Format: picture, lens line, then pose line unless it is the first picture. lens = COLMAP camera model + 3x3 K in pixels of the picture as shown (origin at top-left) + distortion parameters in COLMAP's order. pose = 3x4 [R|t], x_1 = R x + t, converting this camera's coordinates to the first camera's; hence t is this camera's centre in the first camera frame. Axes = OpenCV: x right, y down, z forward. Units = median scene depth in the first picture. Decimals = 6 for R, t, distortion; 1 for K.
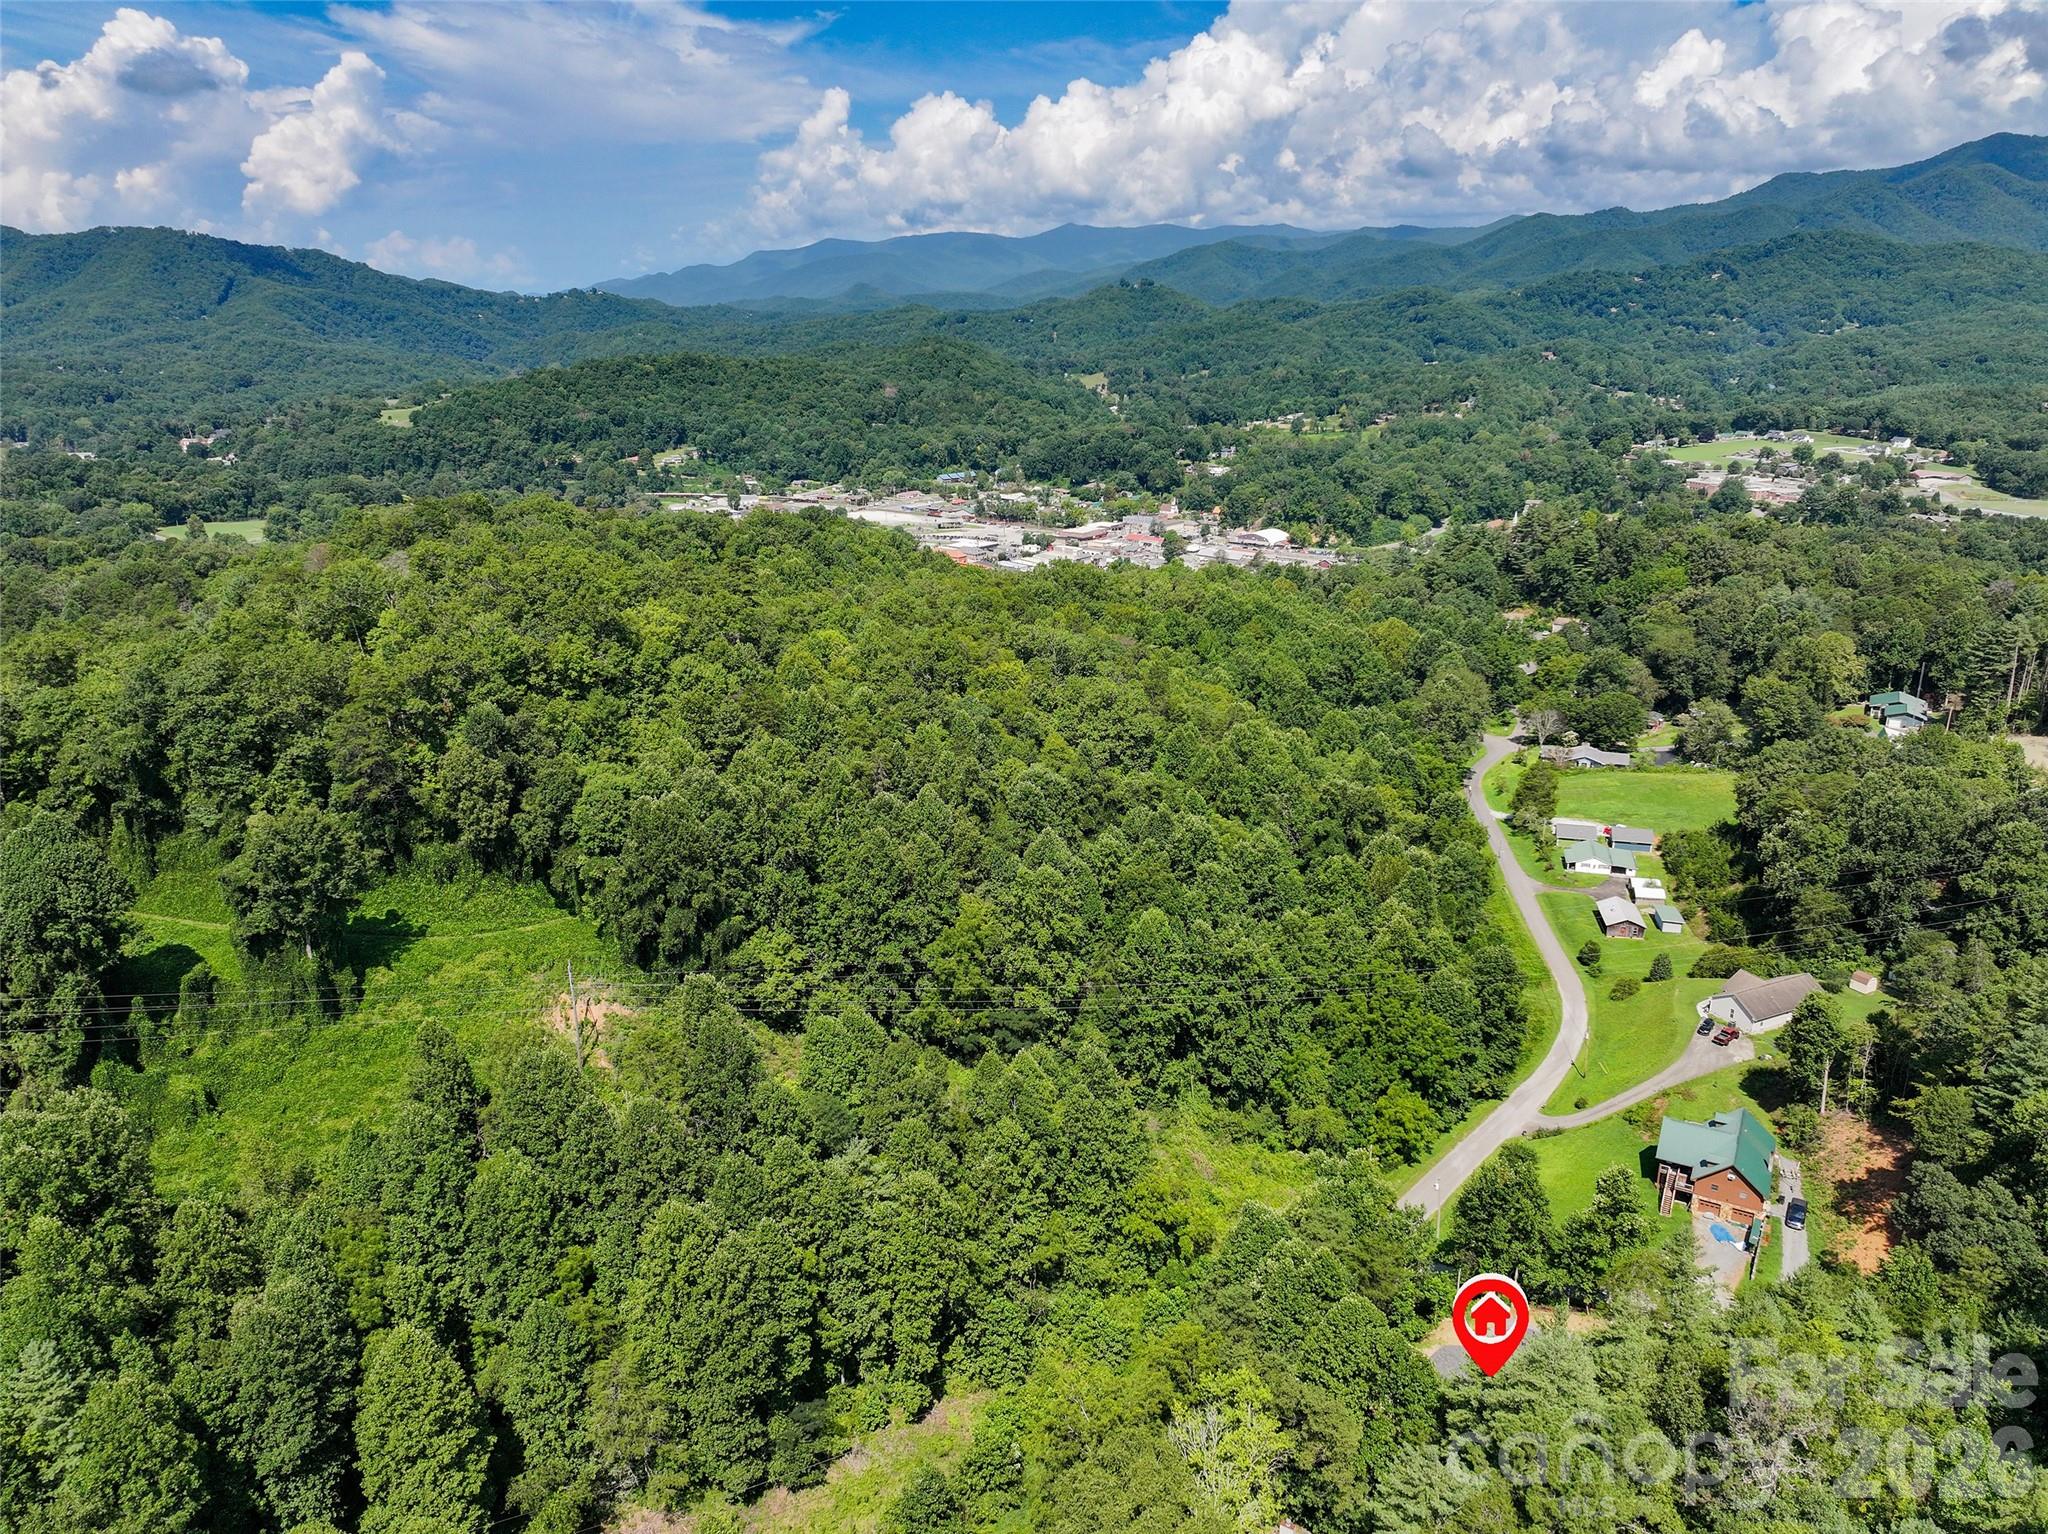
lens RADIAL K [[1430.5, 0, 1032.1], [0, 1430.5, 765.6], [0, 0, 1]] dist [-0.000249, 0.012898]
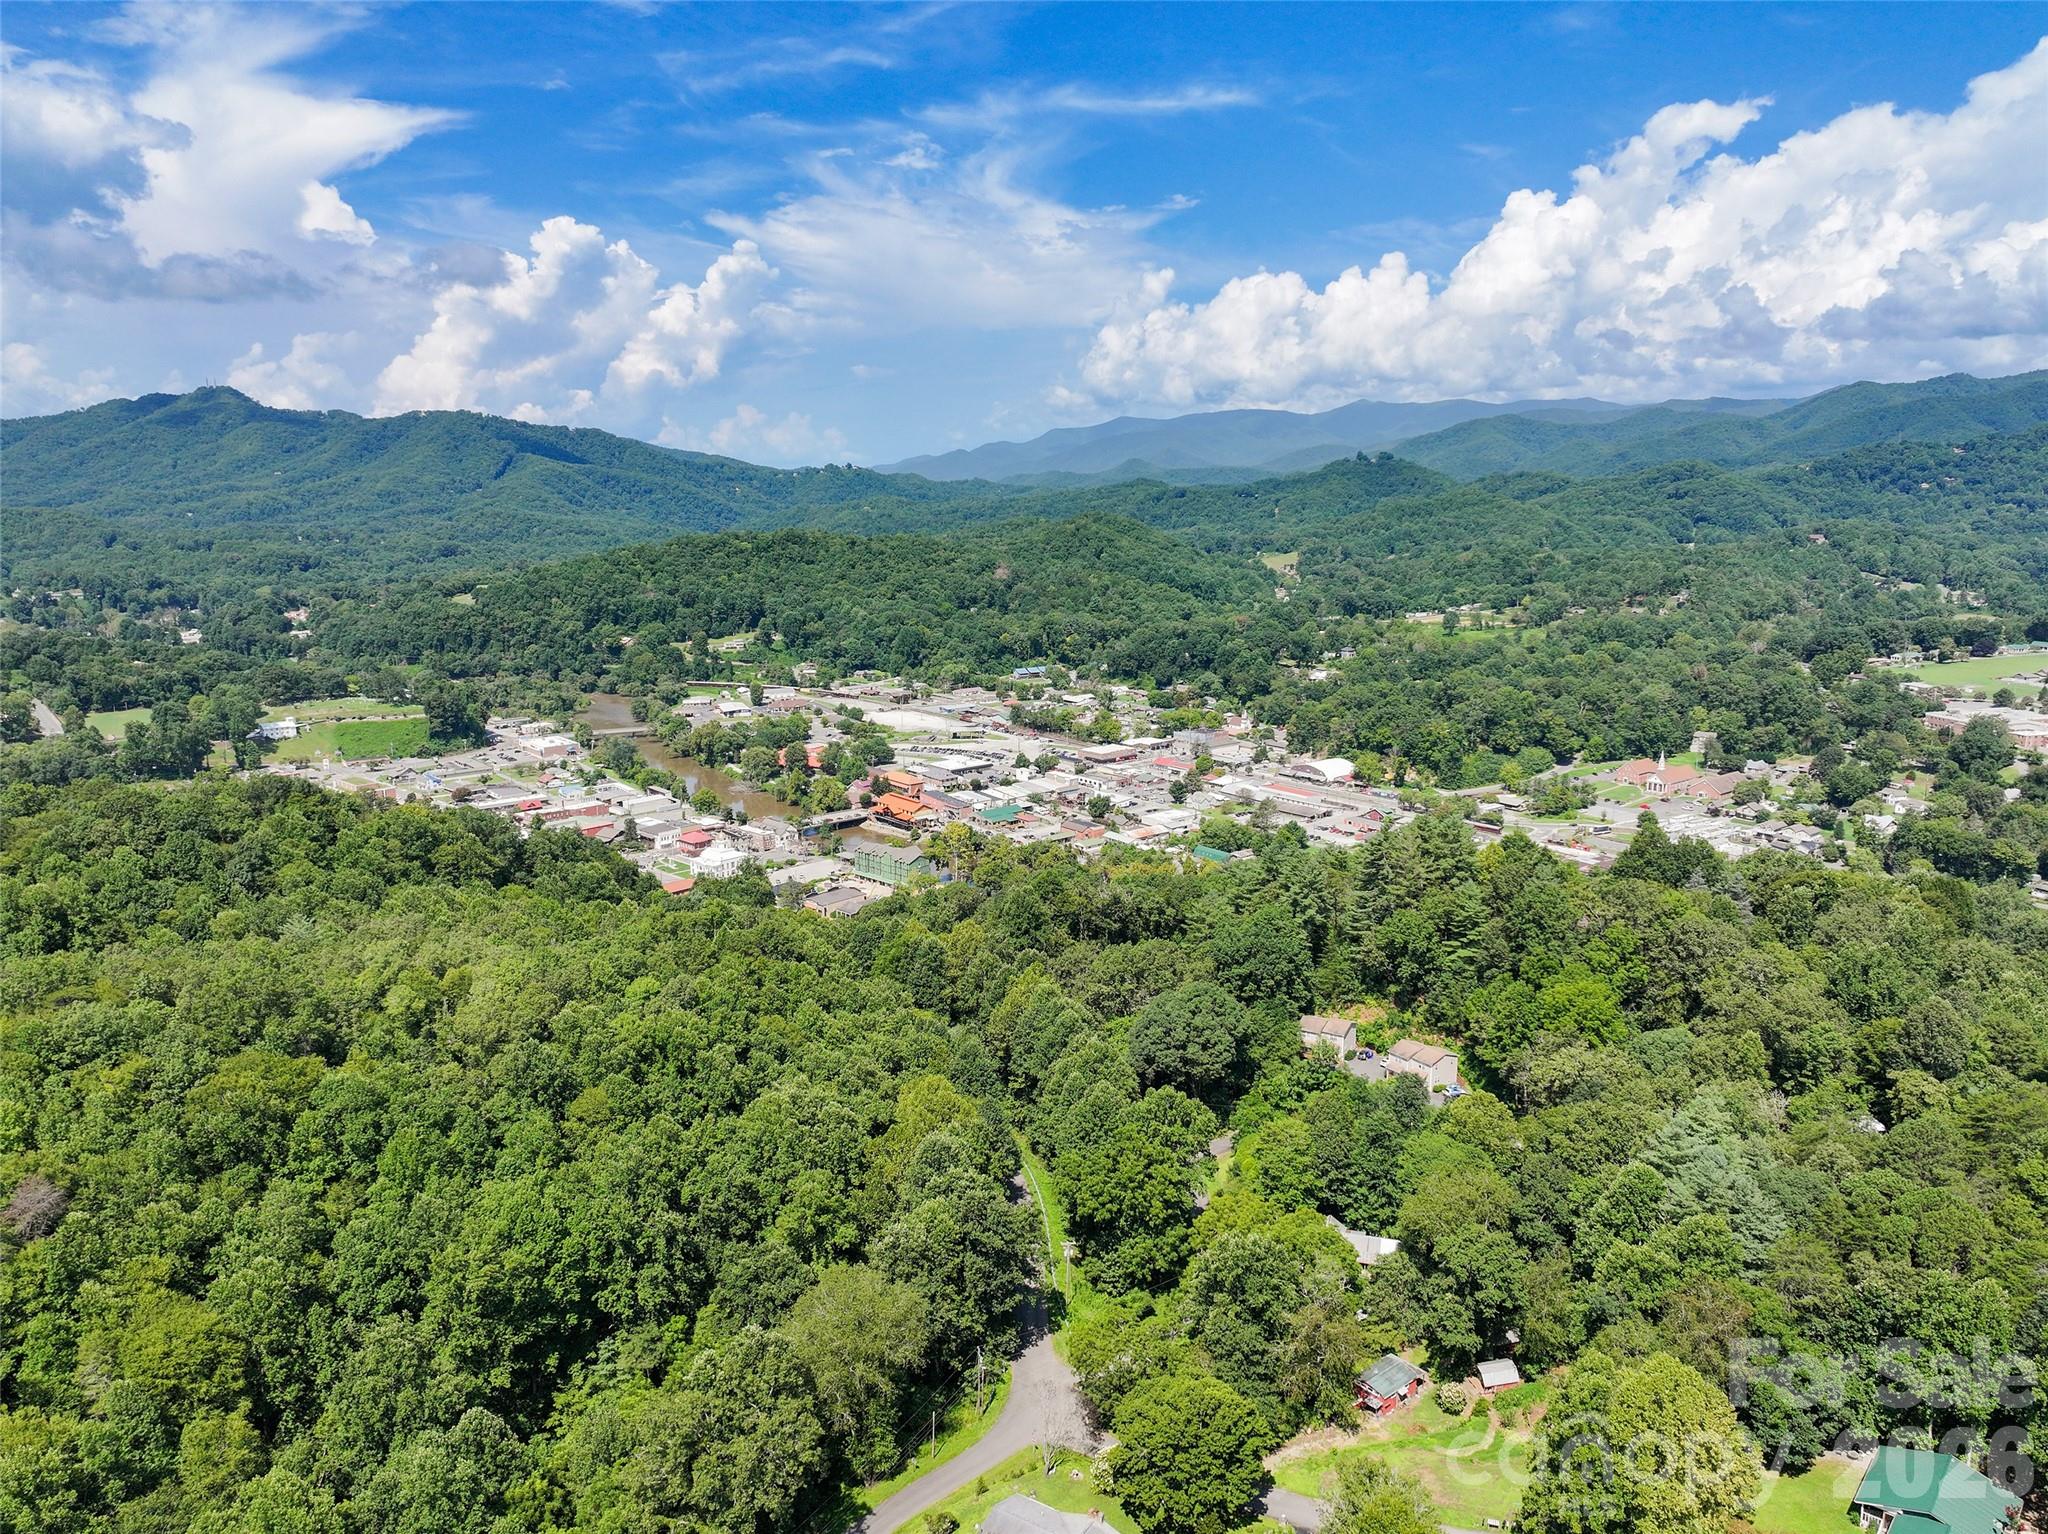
lens RADIAL K [[1430.5, 0, 1032.1], [0, 1430.5, 765.6], [0, 0, 1]] dist [-0.000249, 0.012898]
pose [[0.978958, 0.040720, -0.199958, 0.154824], [-0.063130, 0.992252, -0.107008, -0.064824], [0.194052, 0.117380, 0.973943, 0.196953]]
